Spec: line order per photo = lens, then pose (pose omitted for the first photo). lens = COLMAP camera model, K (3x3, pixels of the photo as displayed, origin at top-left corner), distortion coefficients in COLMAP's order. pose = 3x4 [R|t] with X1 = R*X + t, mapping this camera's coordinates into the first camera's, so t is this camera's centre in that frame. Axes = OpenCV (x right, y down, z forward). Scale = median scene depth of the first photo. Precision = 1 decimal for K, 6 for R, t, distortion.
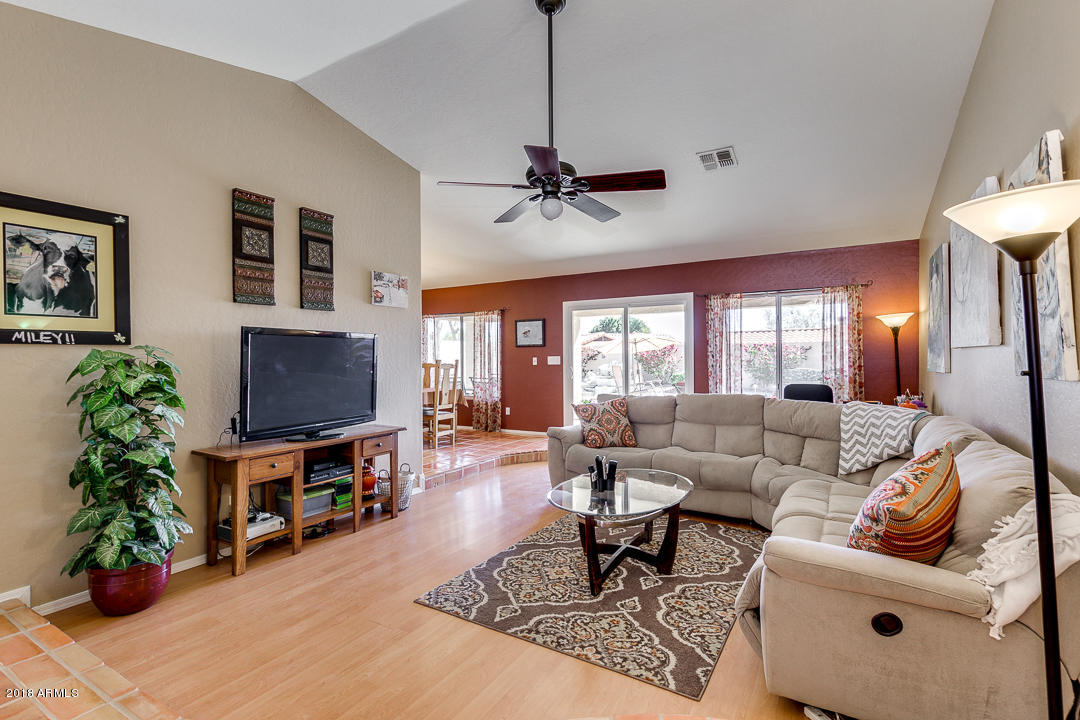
lens RADIAL K [[507.4, 0, 537.0], [0, 507.4, 357.7], [0, 0, 1]] dist [0.005305, -0.003190]
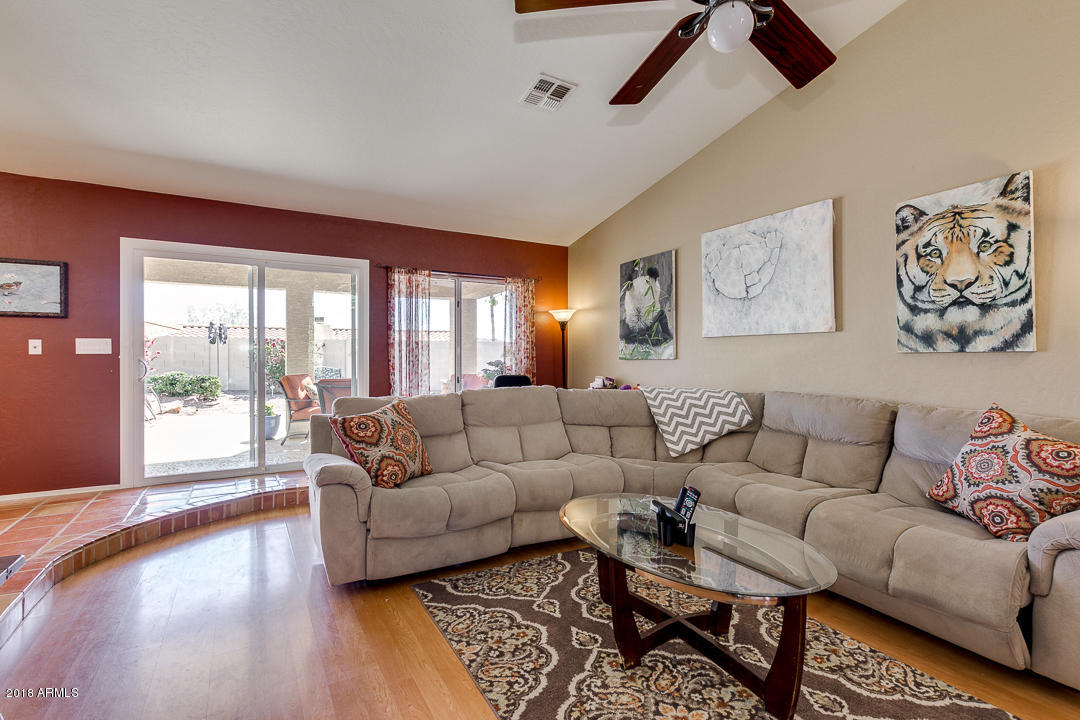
lens RADIAL K [[507.4, 0, 535.5], [0, 507.4, 358.0], [0, 0, 1]] dist [0.005305, -0.003190]
pose [[0.488276, 0.008687, 0.872646, -0.418568], [-0.005098, 0.999962, -0.007101, 0.039882], [-0.872674, -0.000981, 0.488302, 0.739985]]
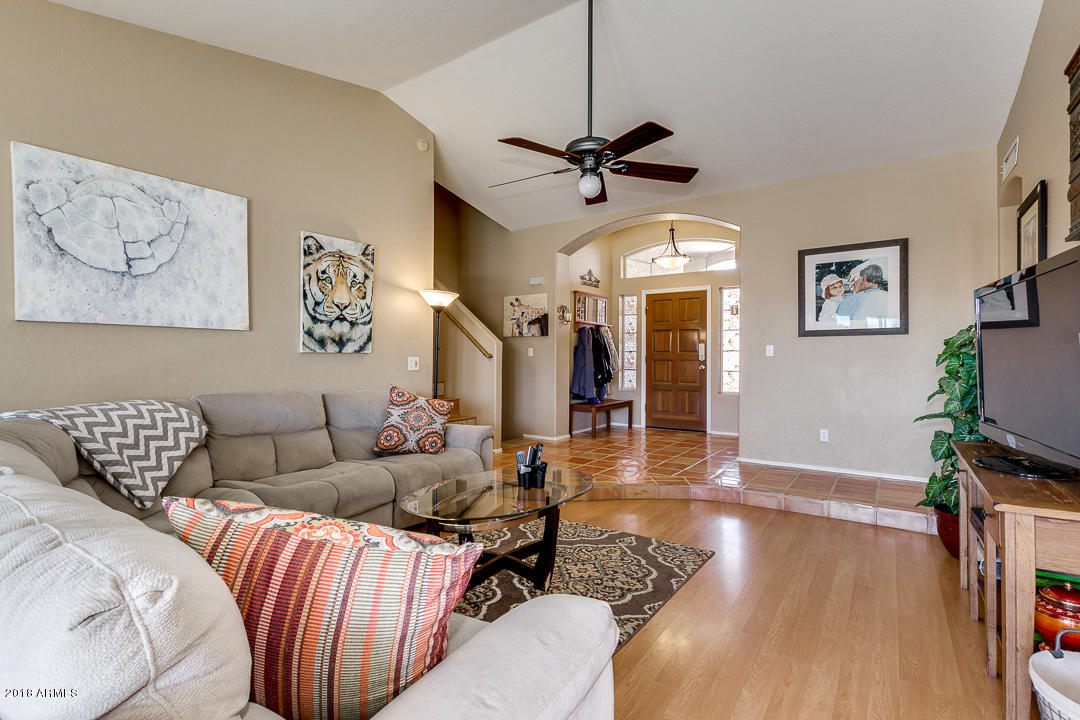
lens RADIAL K [[507.4, 0, 540.9], [0, 507.4, 358.3], [0, 0, 1]] dist [0.005305, -0.003190]
pose [[-0.998003, 0.005804, 0.062893, 0.050348], [0.005692, 0.999982, -0.001959, 0.038837], [-0.062903, -0.001597, -0.998018, 1.614367]]
